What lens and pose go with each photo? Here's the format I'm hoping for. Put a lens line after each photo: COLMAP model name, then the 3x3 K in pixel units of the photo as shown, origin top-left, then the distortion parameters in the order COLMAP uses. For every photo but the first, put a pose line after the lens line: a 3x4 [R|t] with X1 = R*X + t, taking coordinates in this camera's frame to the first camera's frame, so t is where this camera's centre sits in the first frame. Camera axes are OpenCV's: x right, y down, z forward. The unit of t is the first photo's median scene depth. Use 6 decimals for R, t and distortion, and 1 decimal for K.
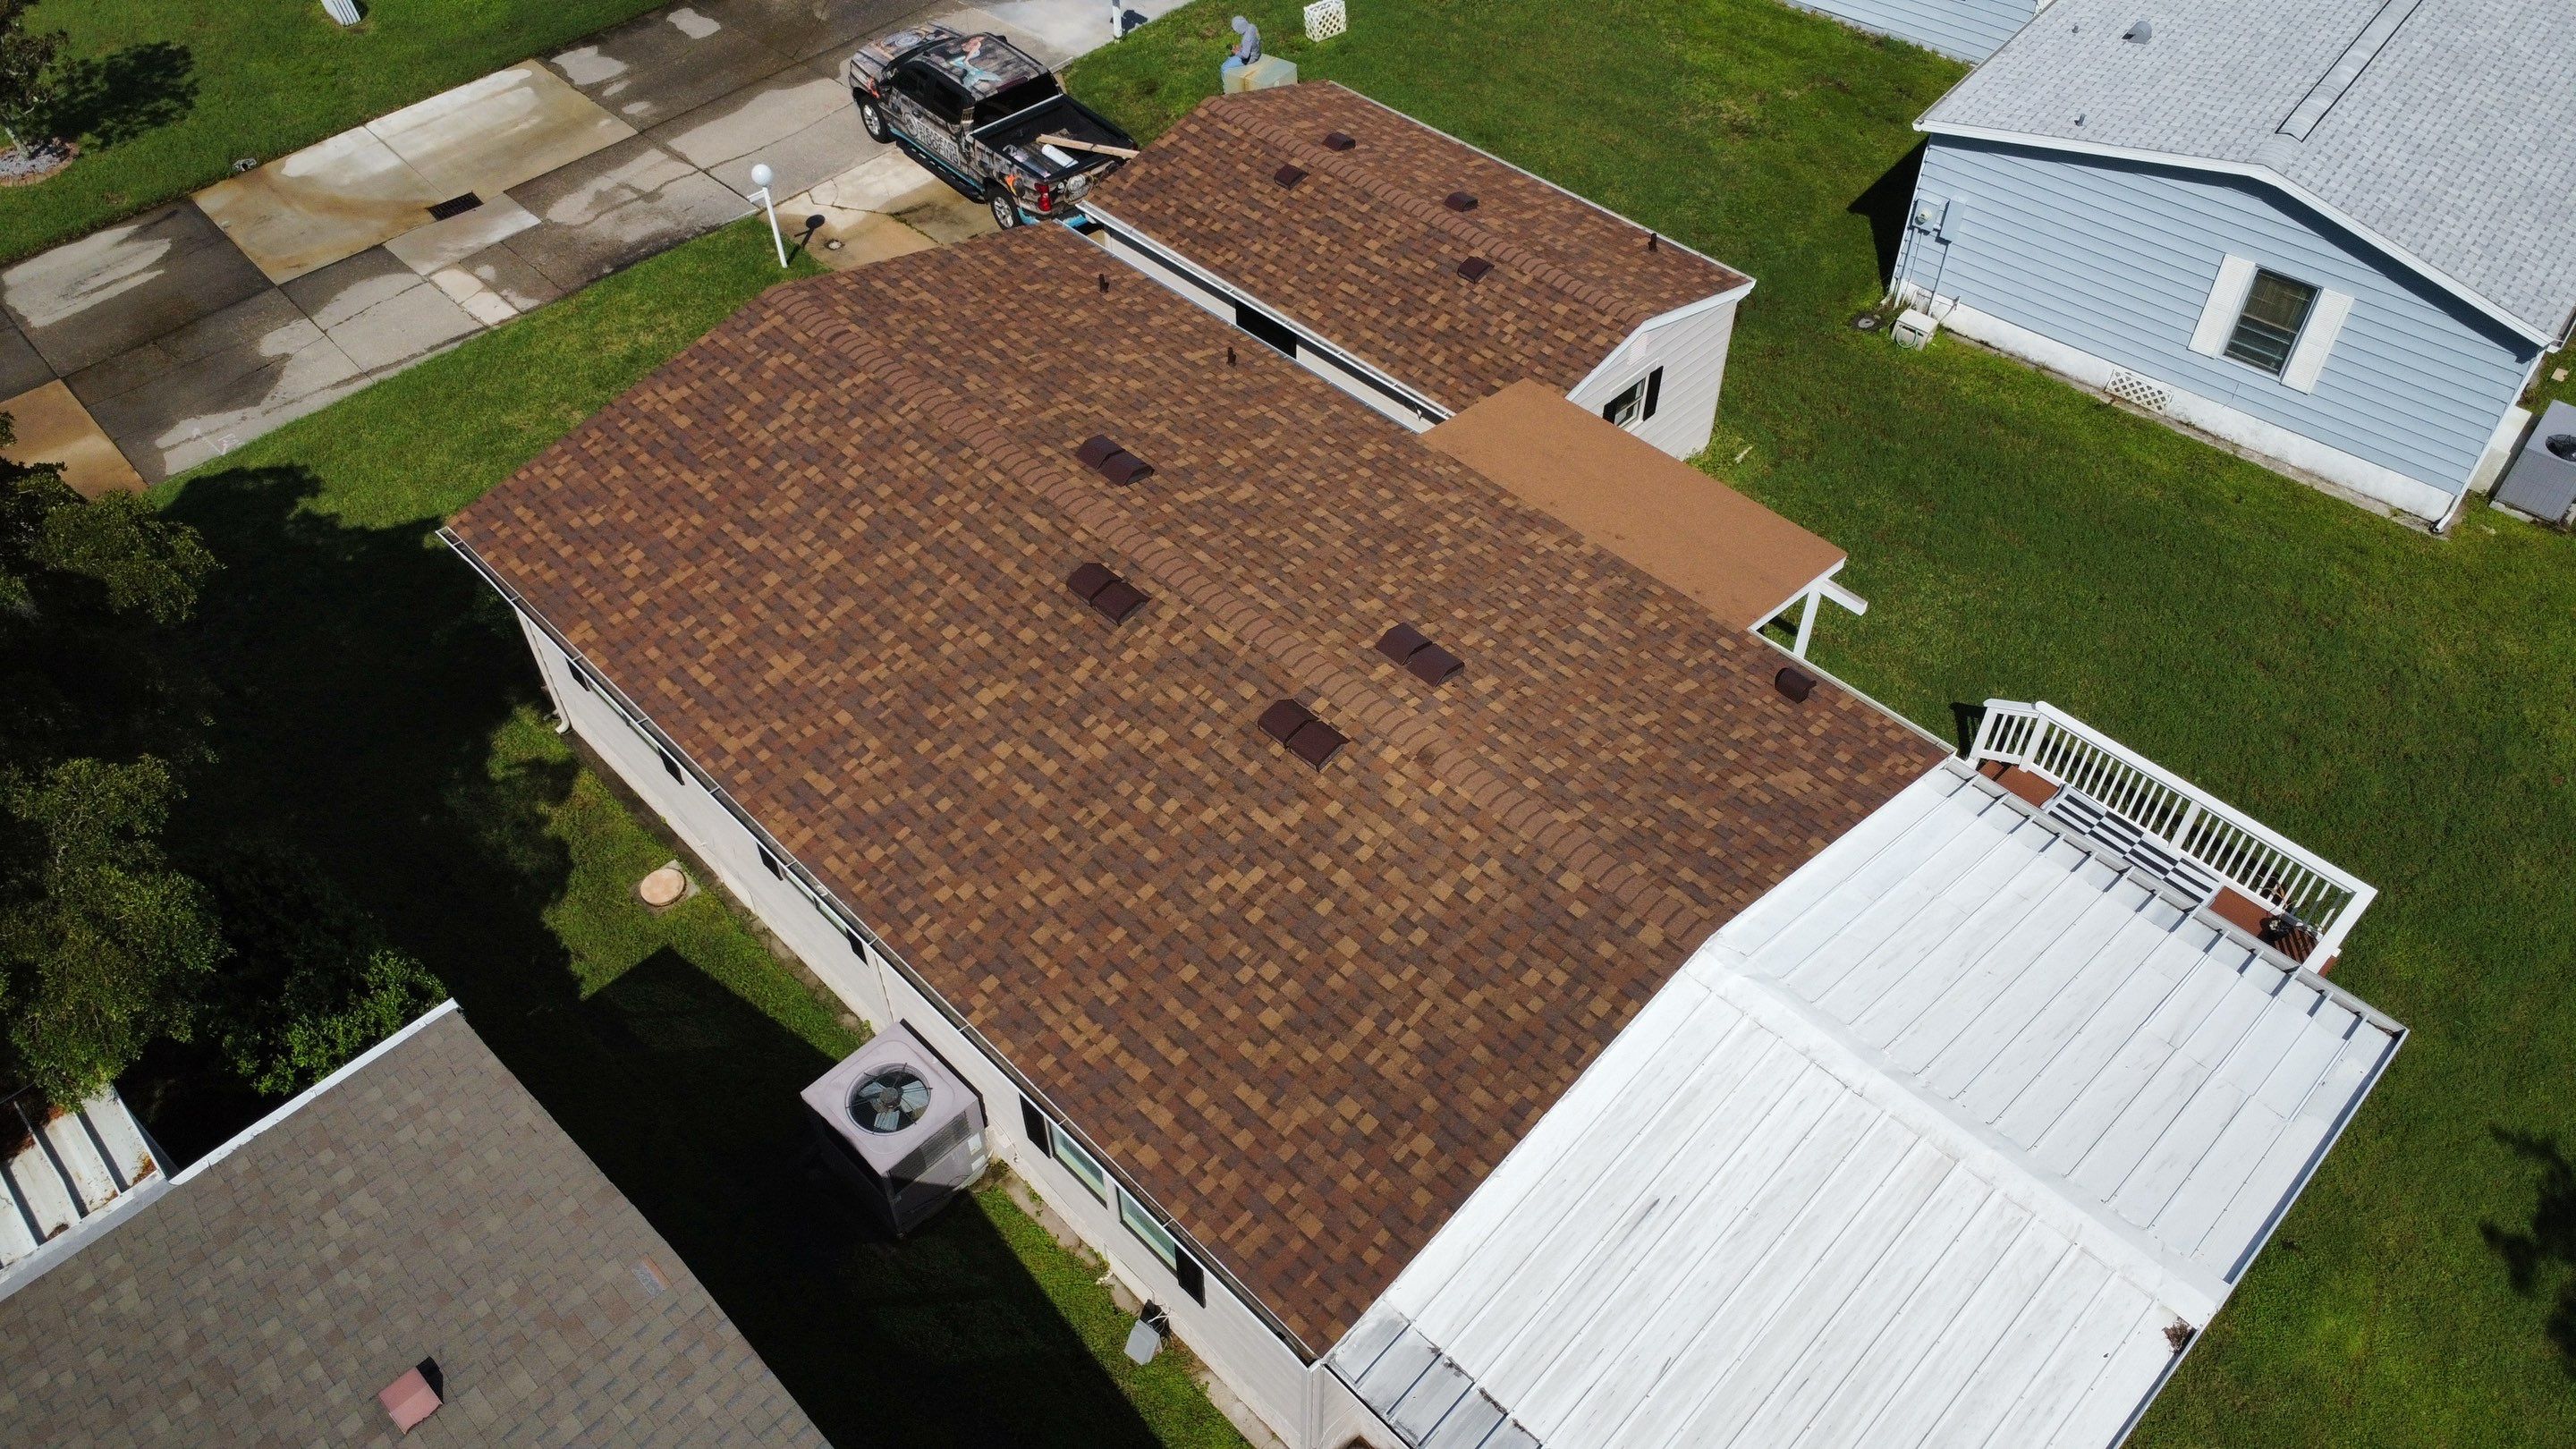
lens RADIAL K [[1867.0, 0, 1280.7], [0, 1867.0, 725.0], [0, 0, 1]] dist [-0.025247, -0.013467]
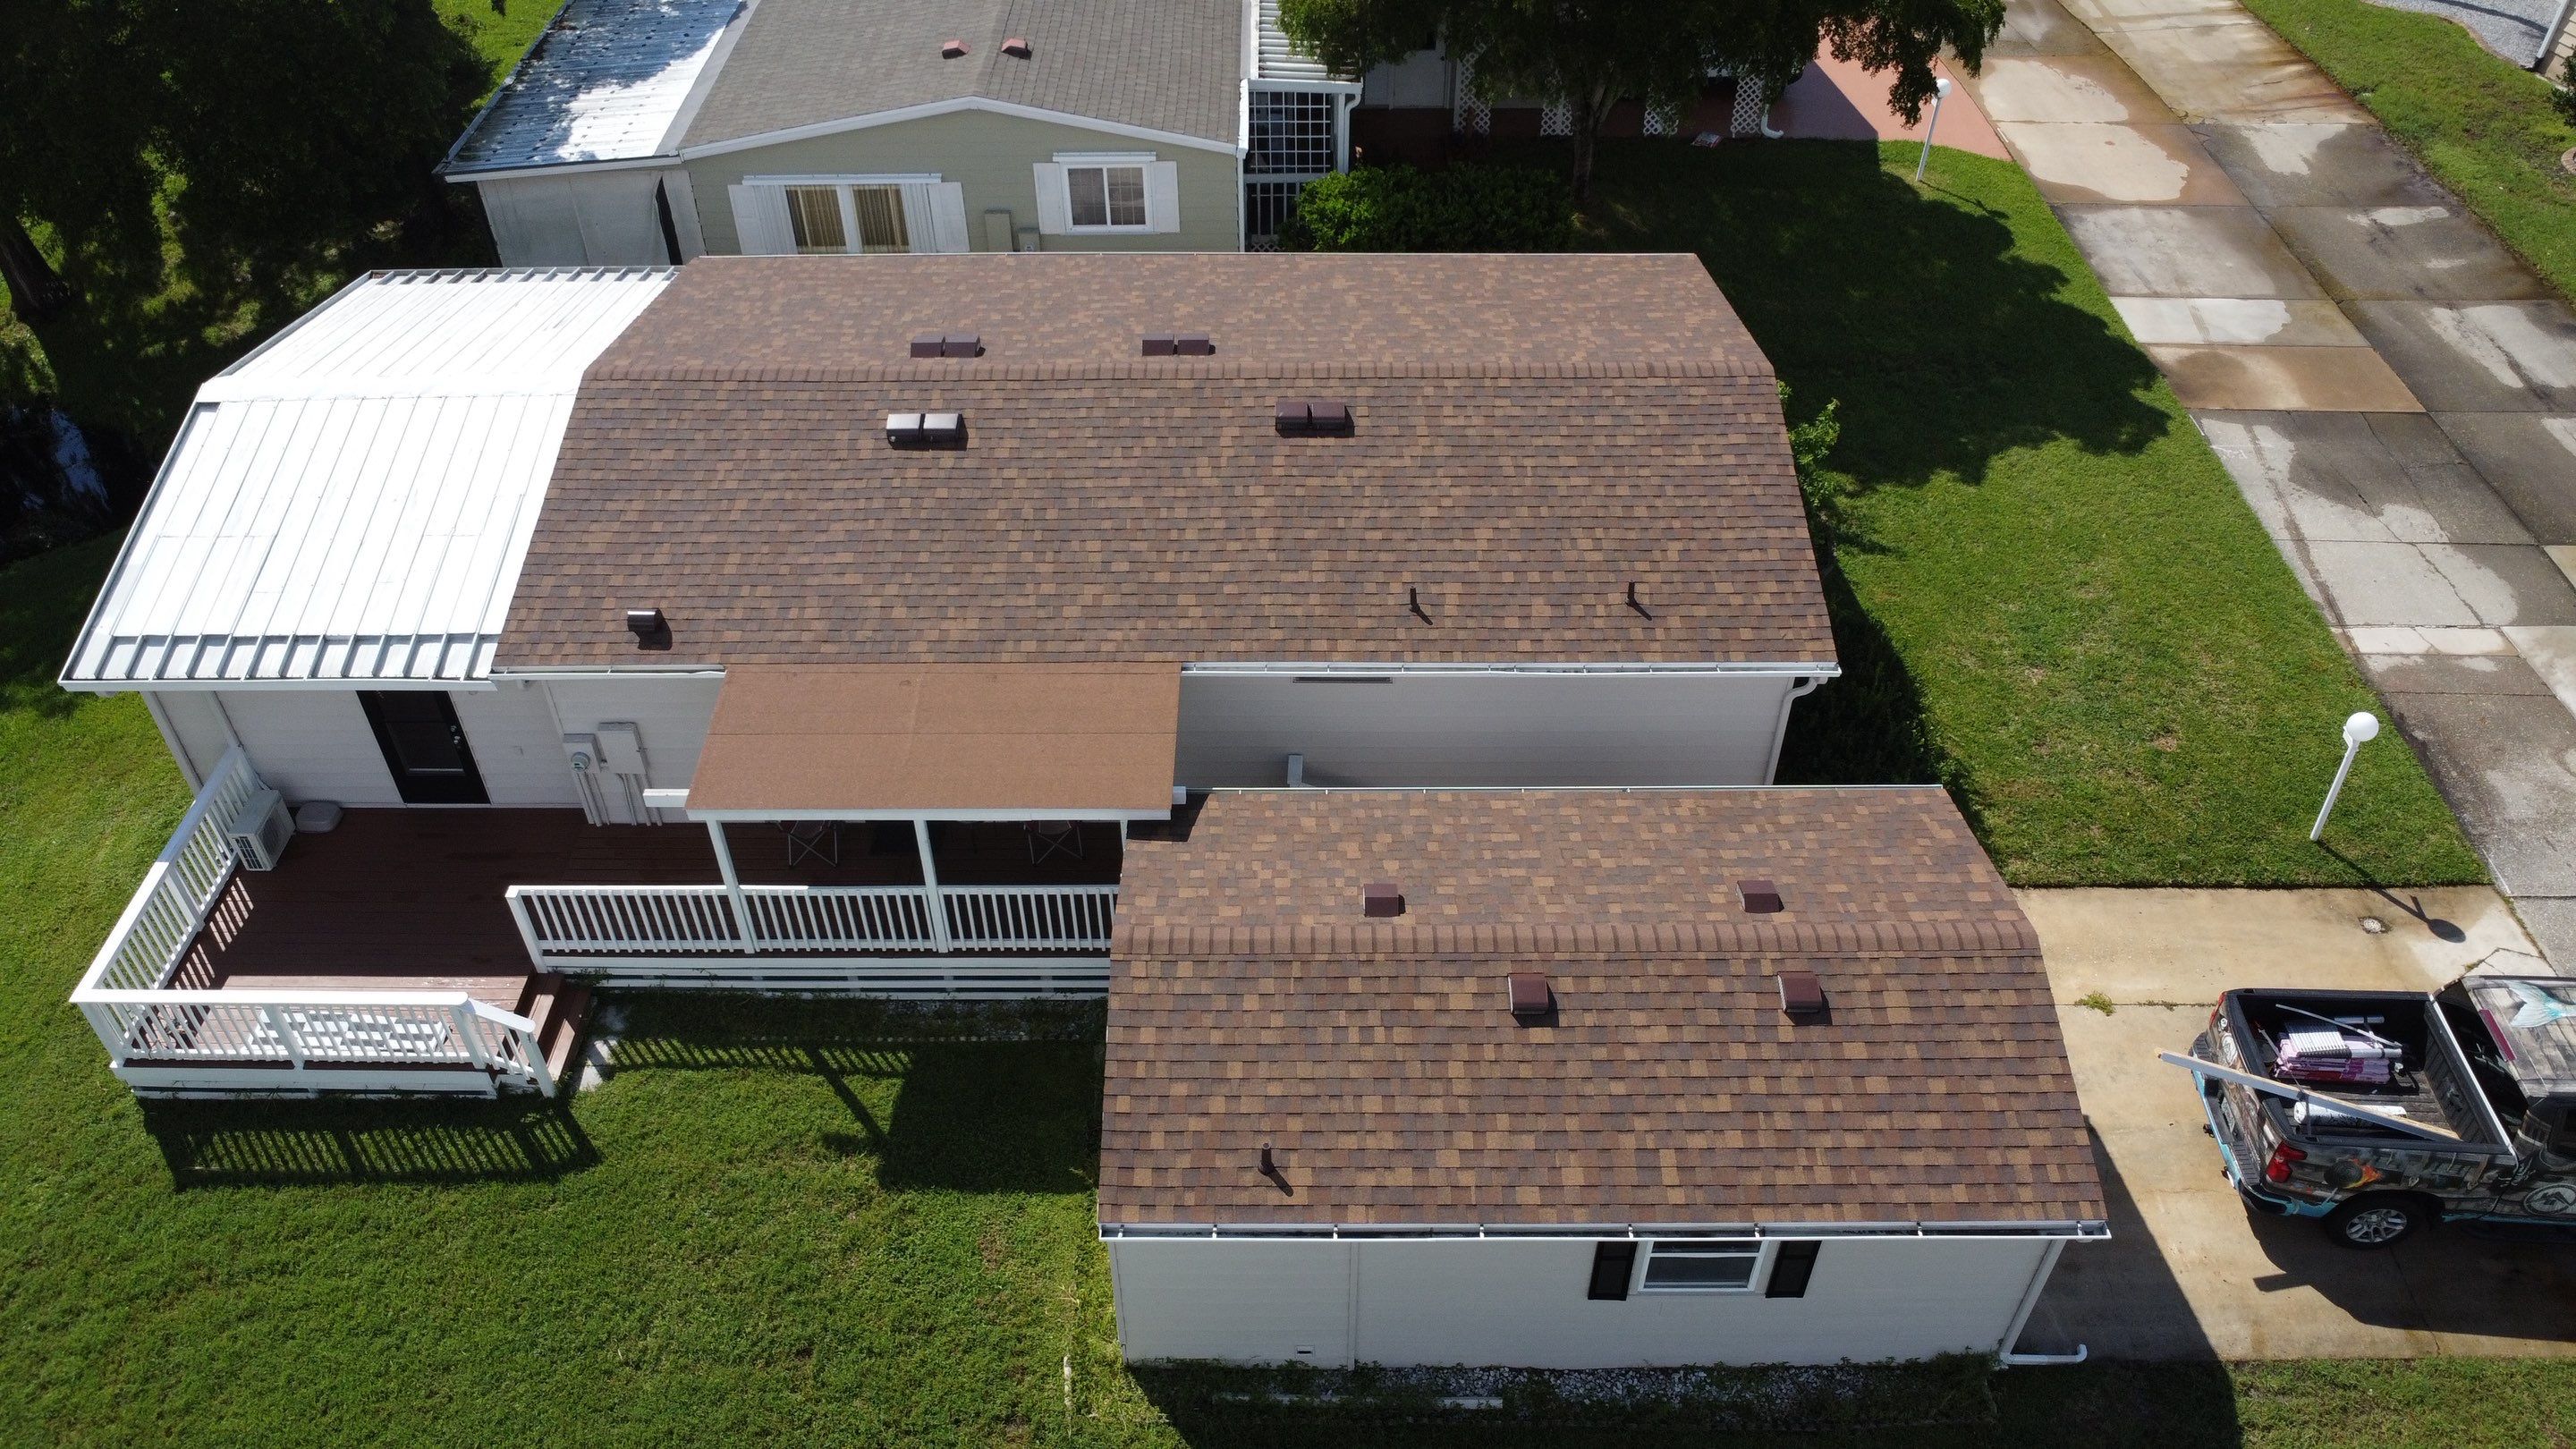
lens RADIAL K [[1867.0, 0, 1280.9], [0, 1867.0, 723.2], [0, 0, 1]] dist [-0.025247, -0.013467]
pose [[-0.704050, 0.478841, -0.524427, 0.537166], [-0.506579, 0.178892, 0.843431, -0.955685], [0.497686, 0.859482, 0.116622, 0.991201]]
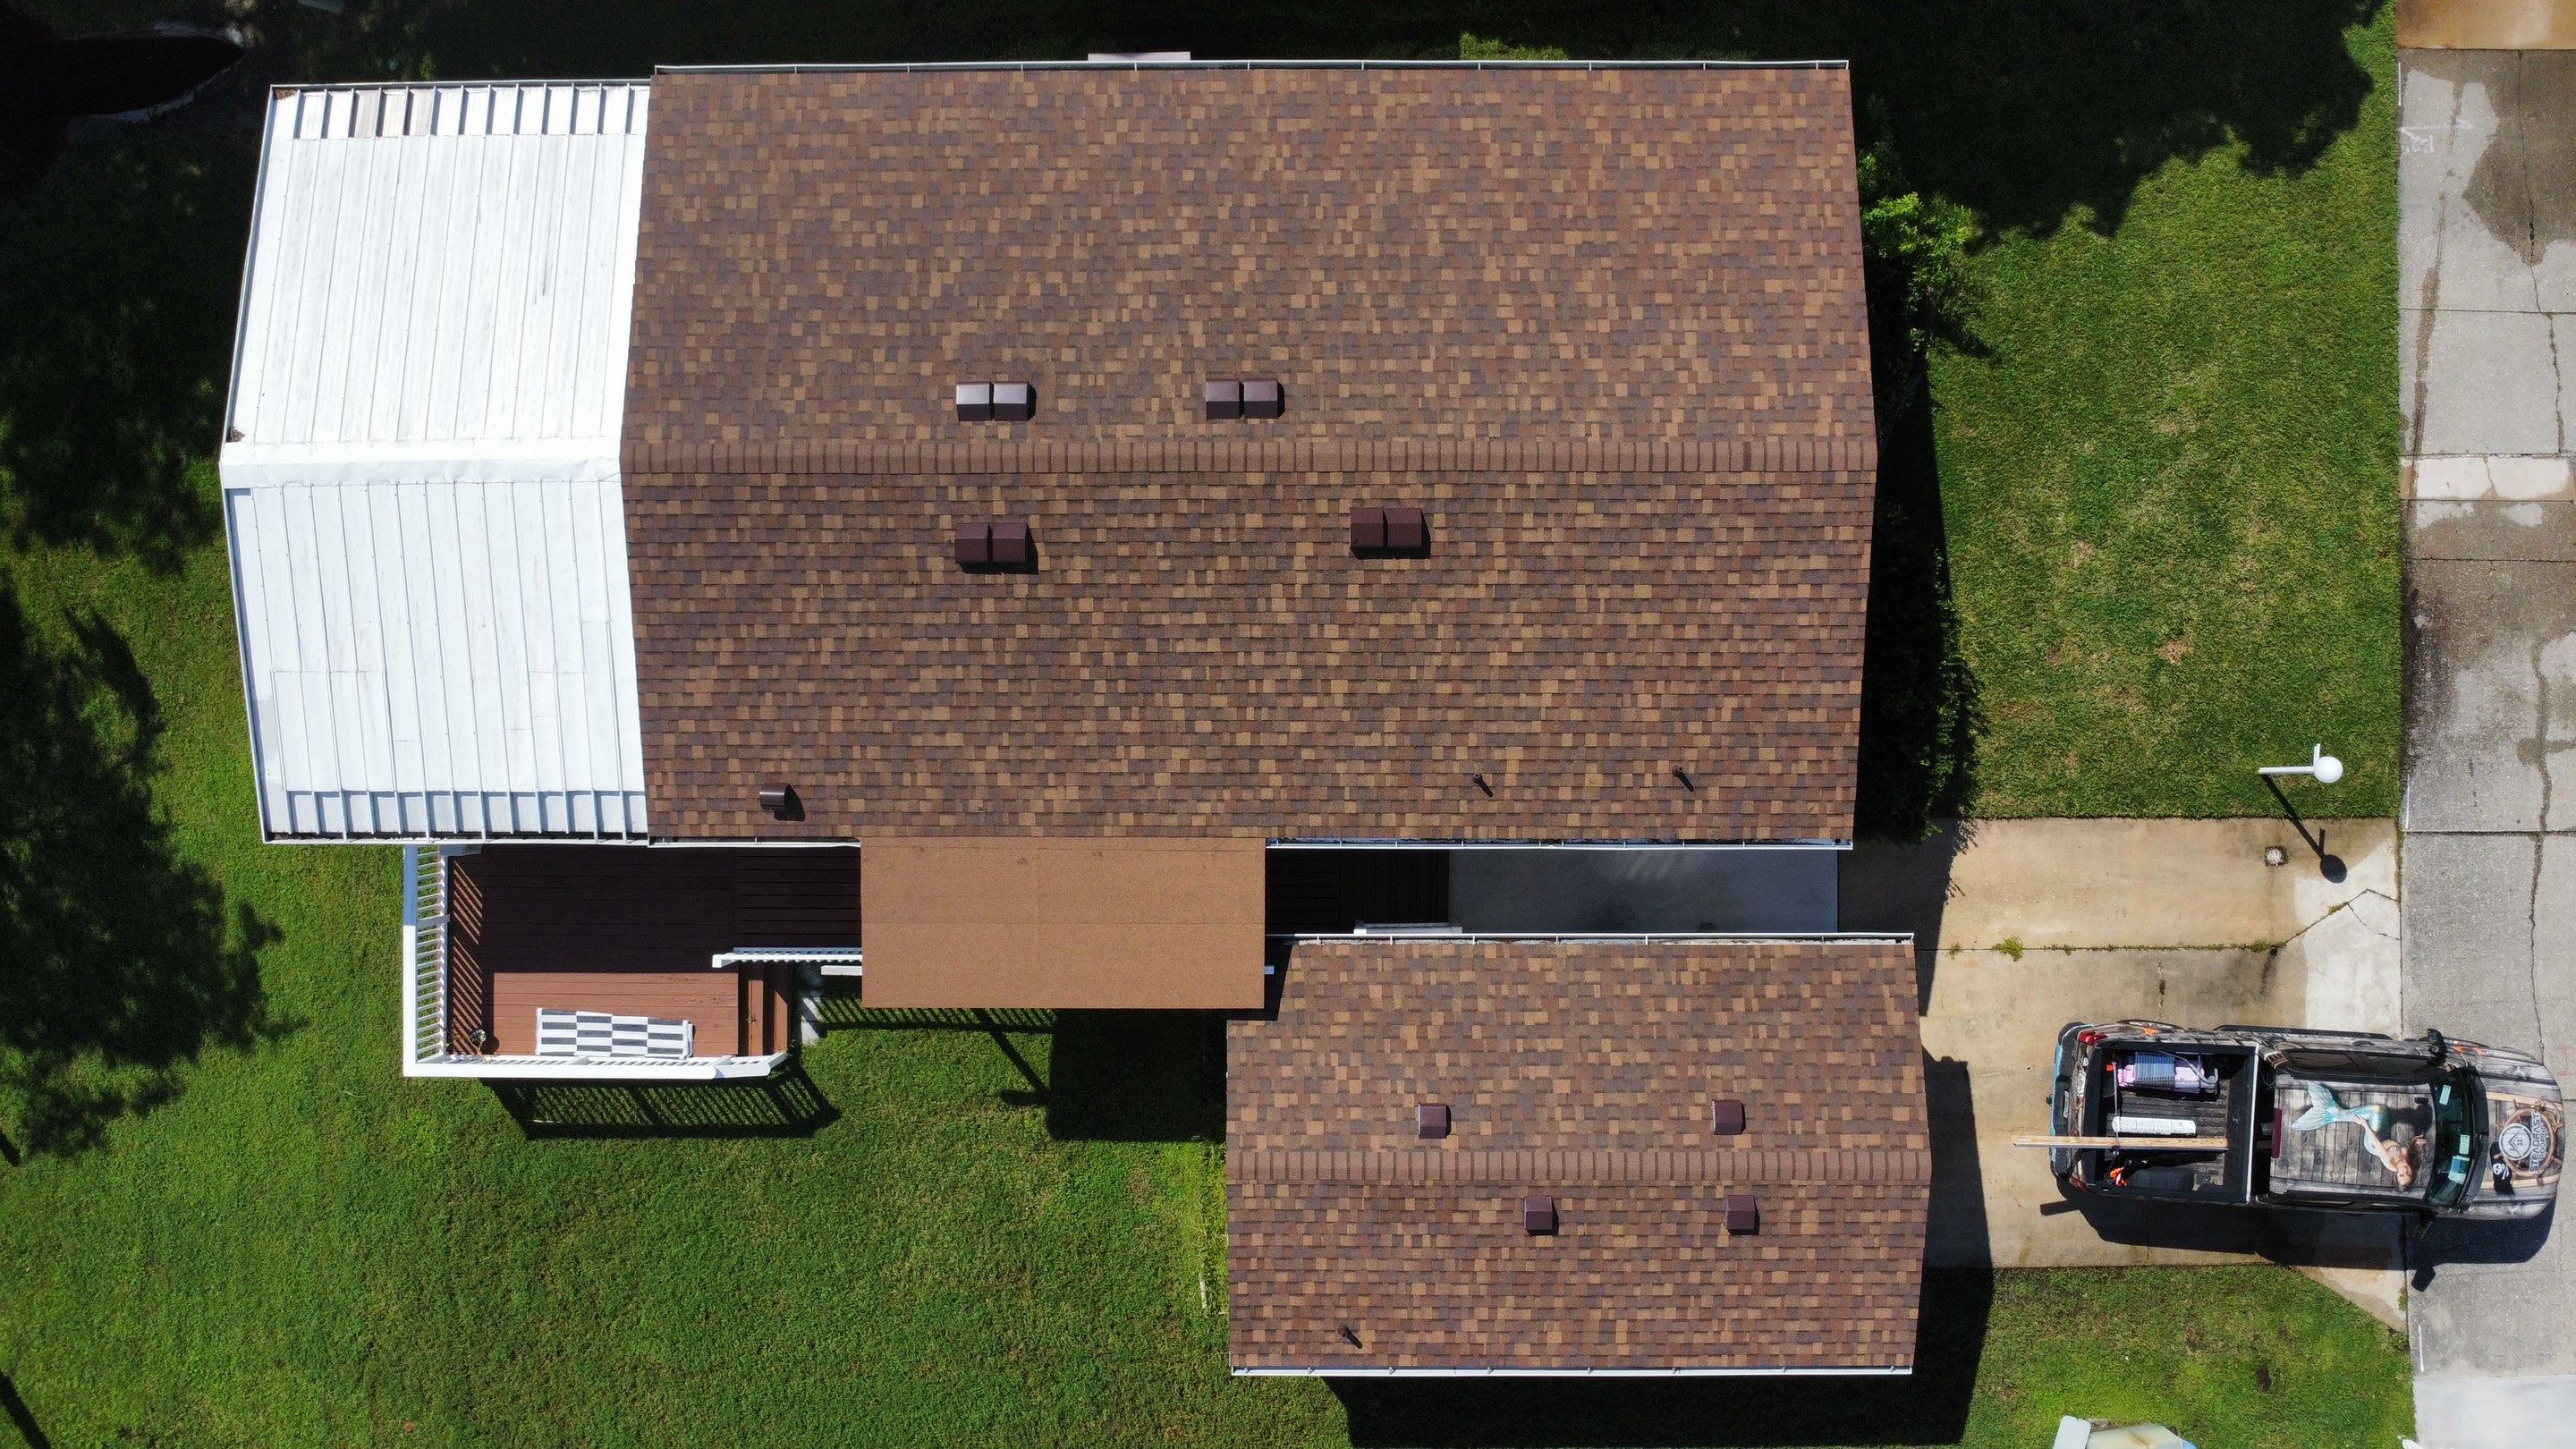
lens RADIAL K [[1867.0, 0, 1281.5], [0, 1867.0, 722.0], [0, 0, 1]] dist [-0.025247, -0.013467]
pose [[-0.702053, 0.712009, 0.012851, 0.011385], [-0.503715, -0.509267, 0.697795, -0.851365], [0.503381, 0.483416, 0.716182, 0.286090]]
